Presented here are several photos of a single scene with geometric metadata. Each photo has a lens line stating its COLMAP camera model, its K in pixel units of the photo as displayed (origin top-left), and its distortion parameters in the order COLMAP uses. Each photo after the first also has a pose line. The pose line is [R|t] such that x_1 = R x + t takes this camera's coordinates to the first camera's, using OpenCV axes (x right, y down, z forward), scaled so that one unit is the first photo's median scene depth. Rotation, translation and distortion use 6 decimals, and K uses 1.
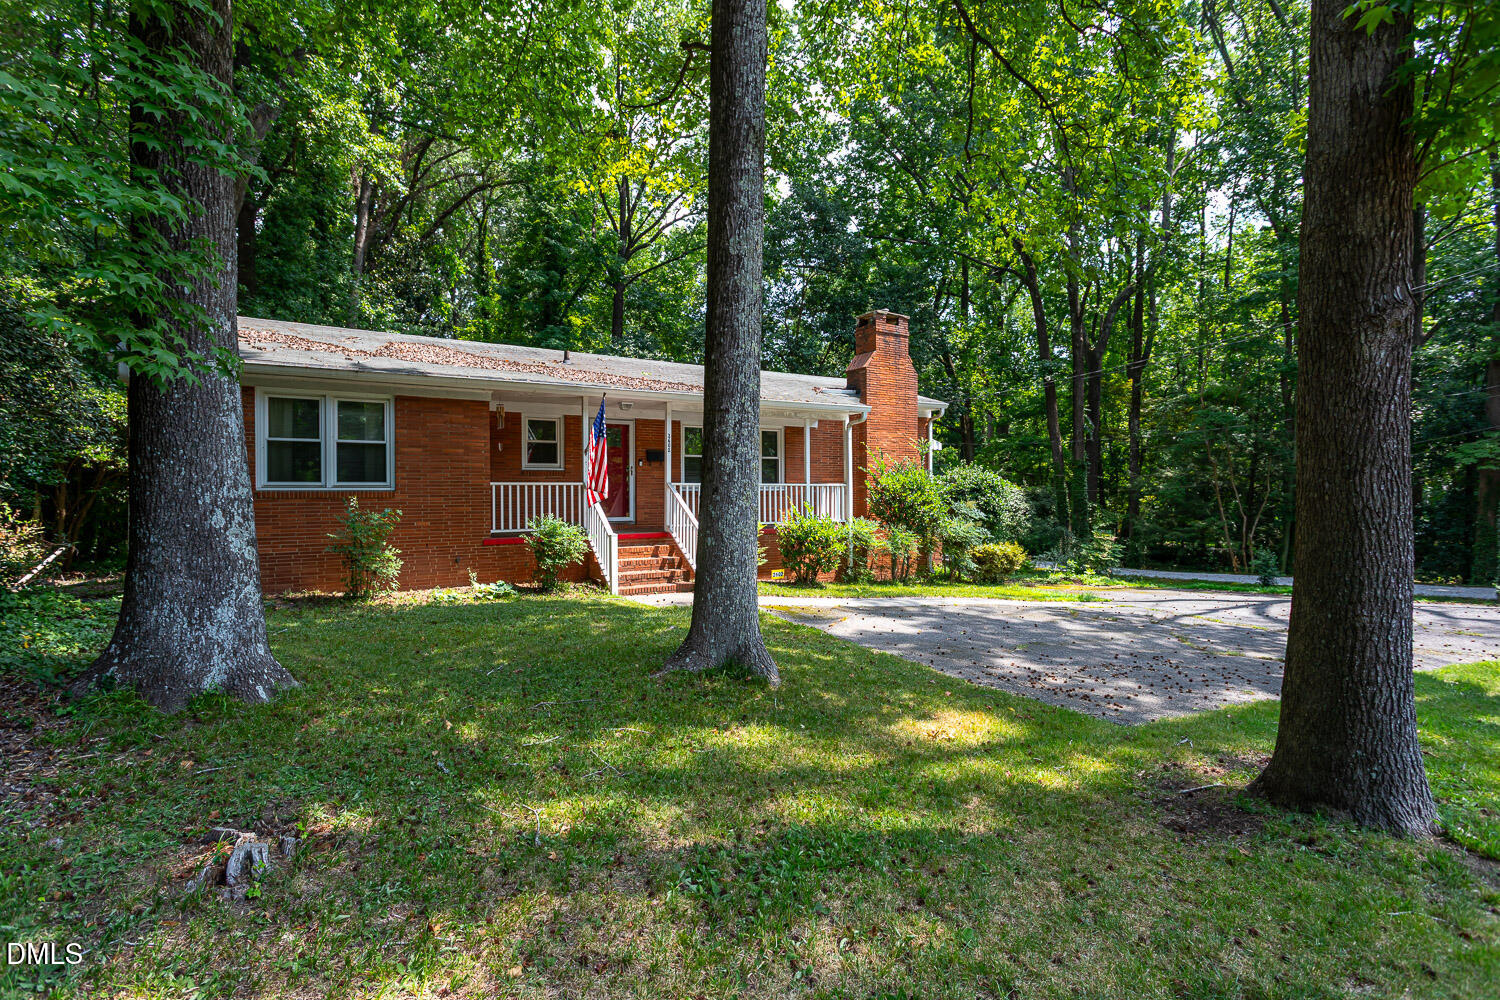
lens RADIAL K [[709.1, 0, 750.0], [0, 709.1, 500.0], [0, 0, 1]] dist [-0.001384, 0.000479]
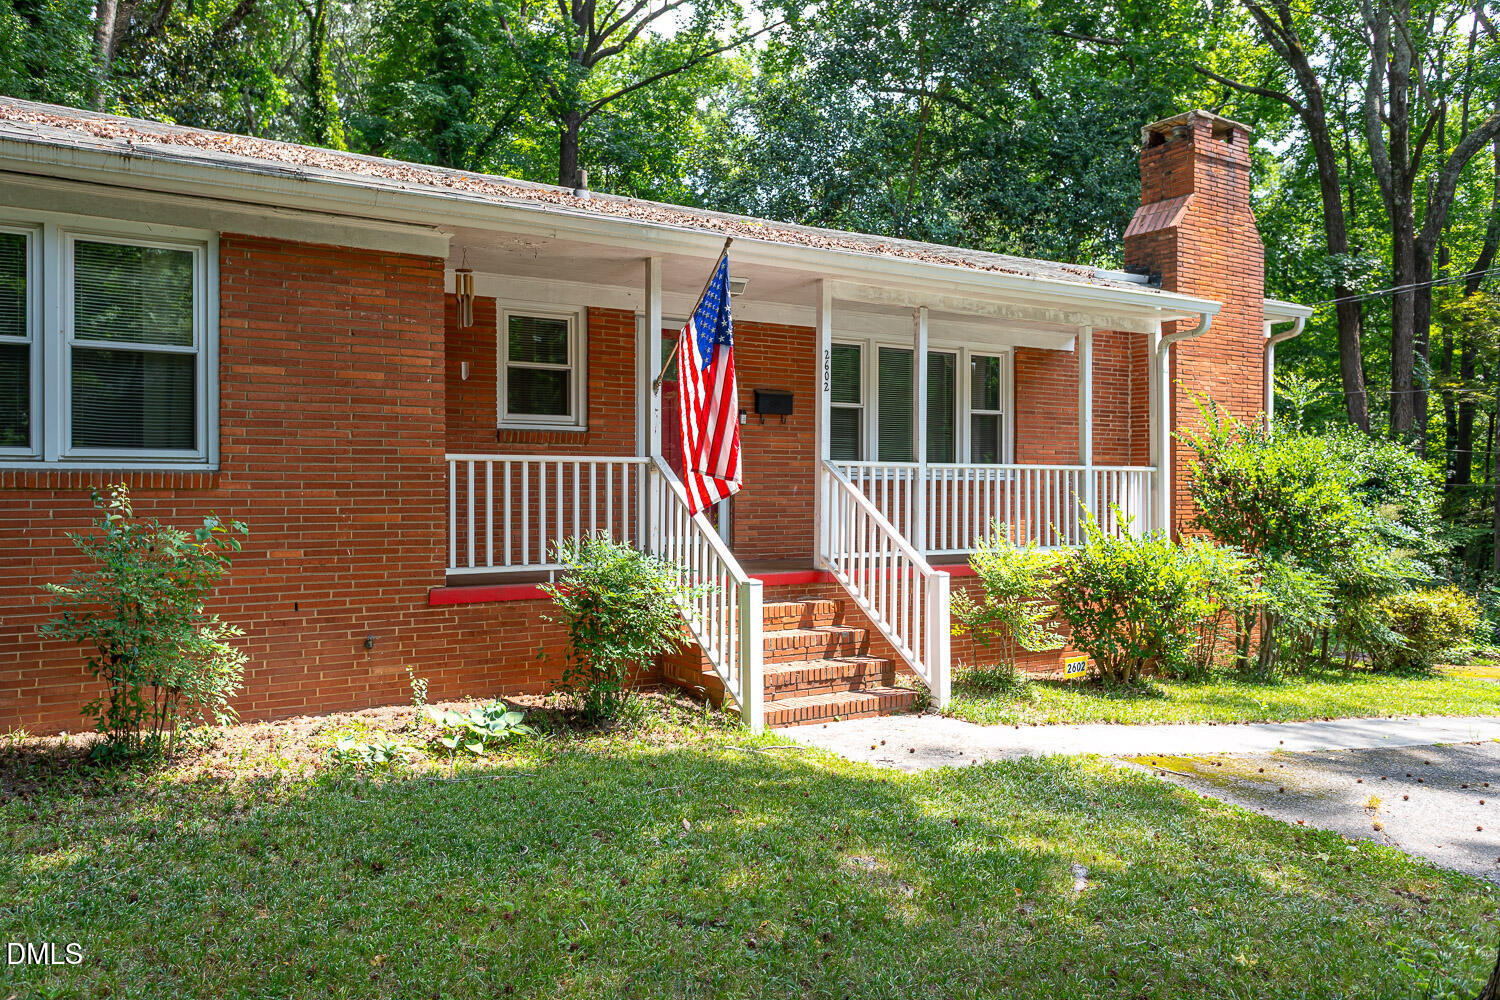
lens RADIAL K [[1127.8, 0, 750.0], [0, 1127.8, 500.0], [0, 0, 1]] dist [0.012744, -0.002214]
pose [[0.999770, 0.005876, 0.020614, -0.183496], [-0.005883, 0.999983, 0.000283, 0.000871], [-0.020612, -0.000404, 0.999787, 0.304373]]
